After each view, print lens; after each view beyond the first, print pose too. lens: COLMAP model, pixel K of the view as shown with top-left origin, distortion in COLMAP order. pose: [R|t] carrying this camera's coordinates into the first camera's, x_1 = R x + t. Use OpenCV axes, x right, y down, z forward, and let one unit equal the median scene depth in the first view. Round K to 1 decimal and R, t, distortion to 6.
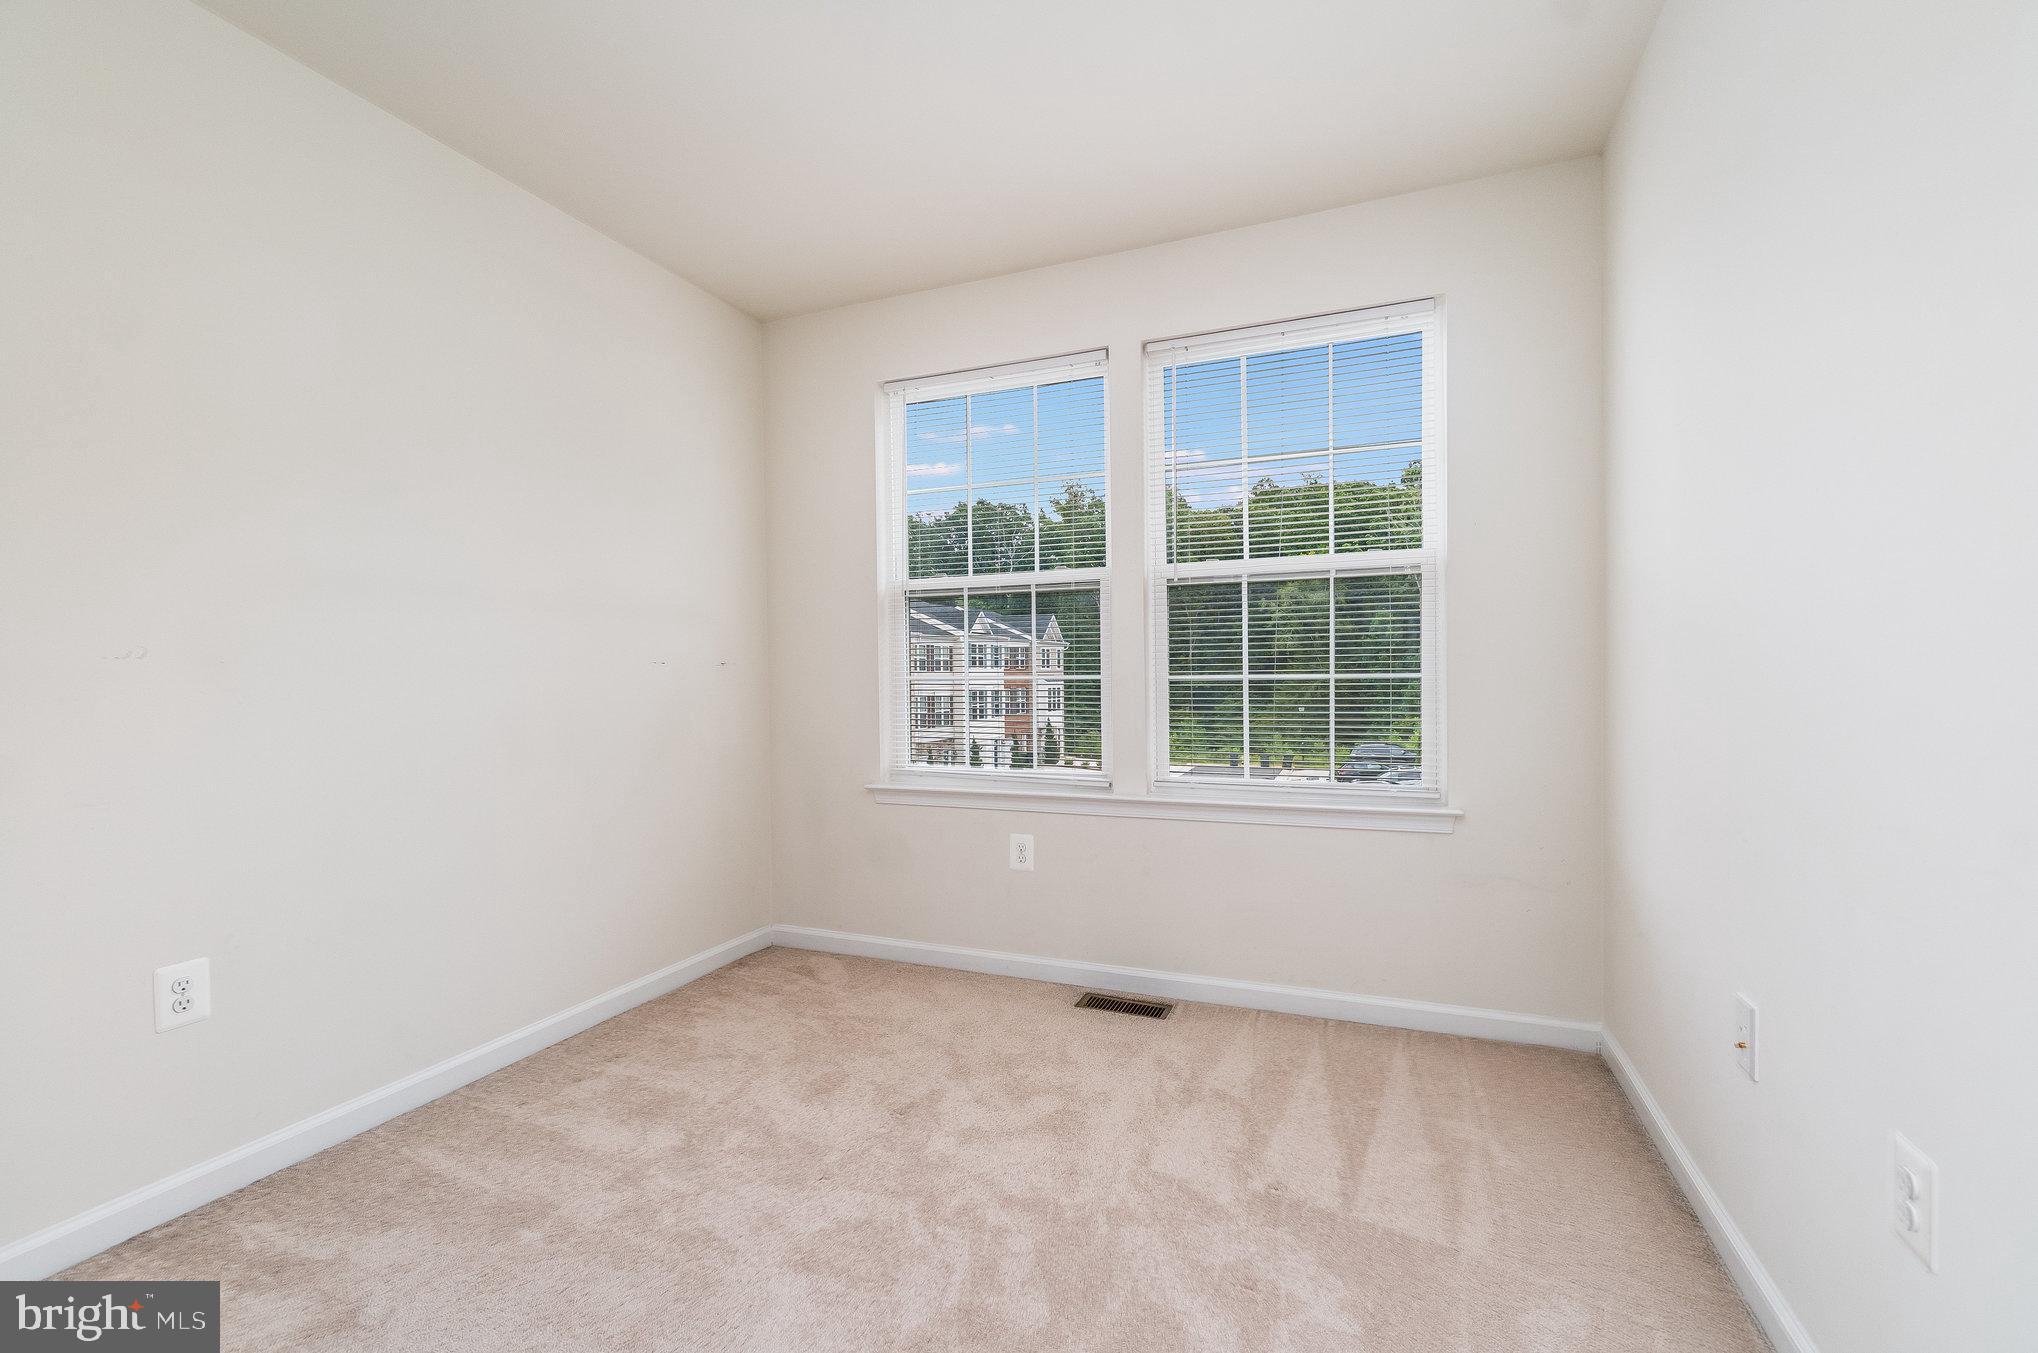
lens RADIAL K [[888.2, 0, 1004.9], [0, 888.2, 697.4], [0, 0, 1]] dist [-0.000671, 0.000165]
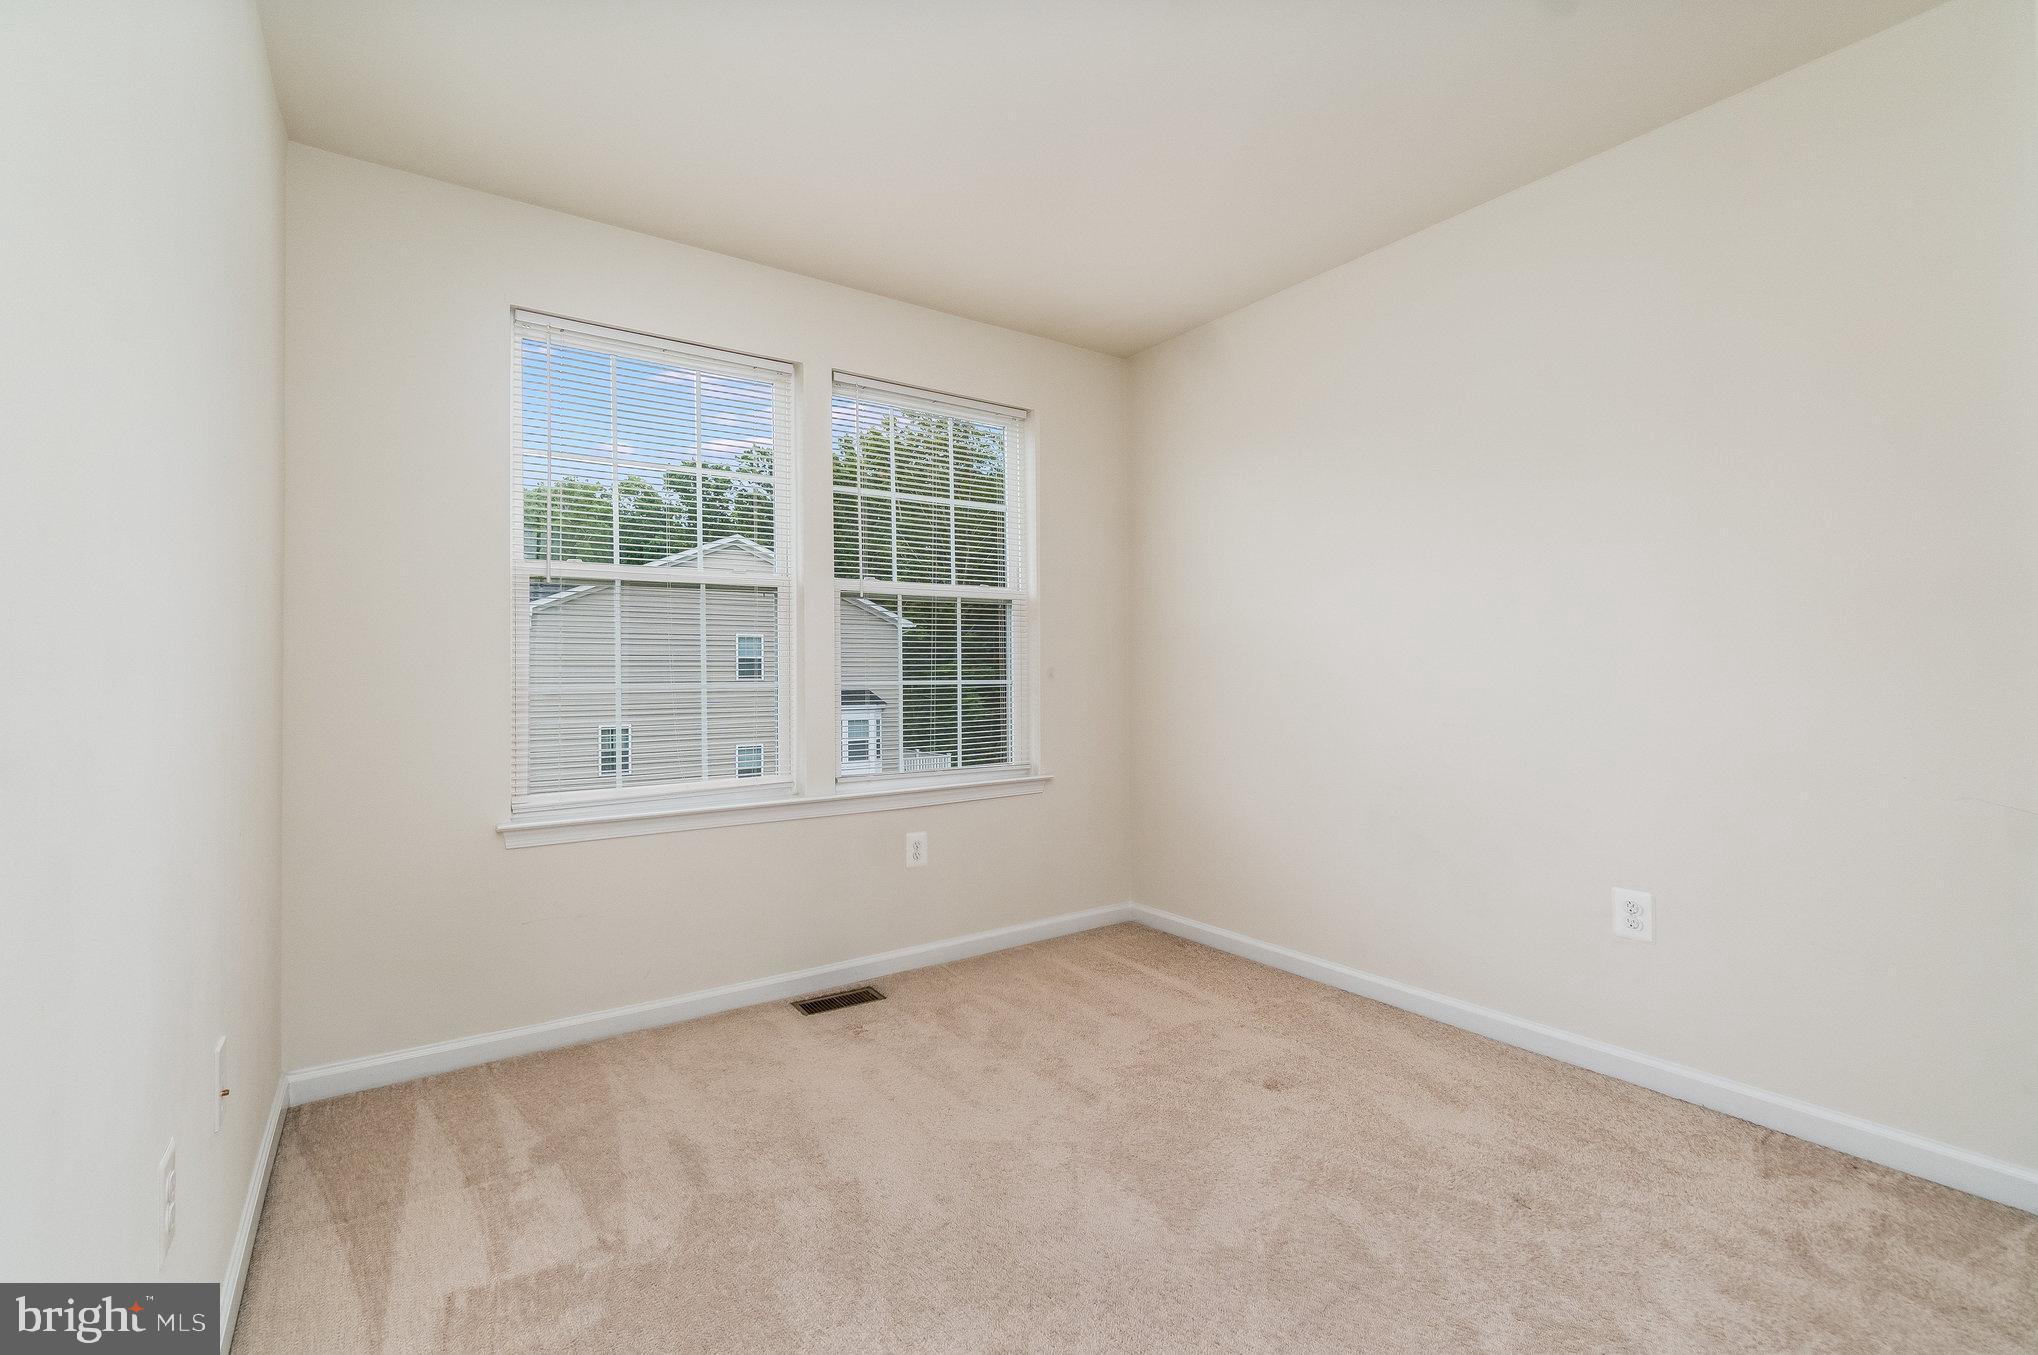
lens RADIAL K [[882.4, 0, 1013.5], [0, 882.4, 660.3], [0, 0, 1]] dist [0.001606, 0.000156]
pose [[0.532439, 0.014084, 0.846351, -0.652867], [0.030606, 0.998887, -0.035877, -0.006094], [-0.845915, 0.045005, 0.531416, 0.275400]]
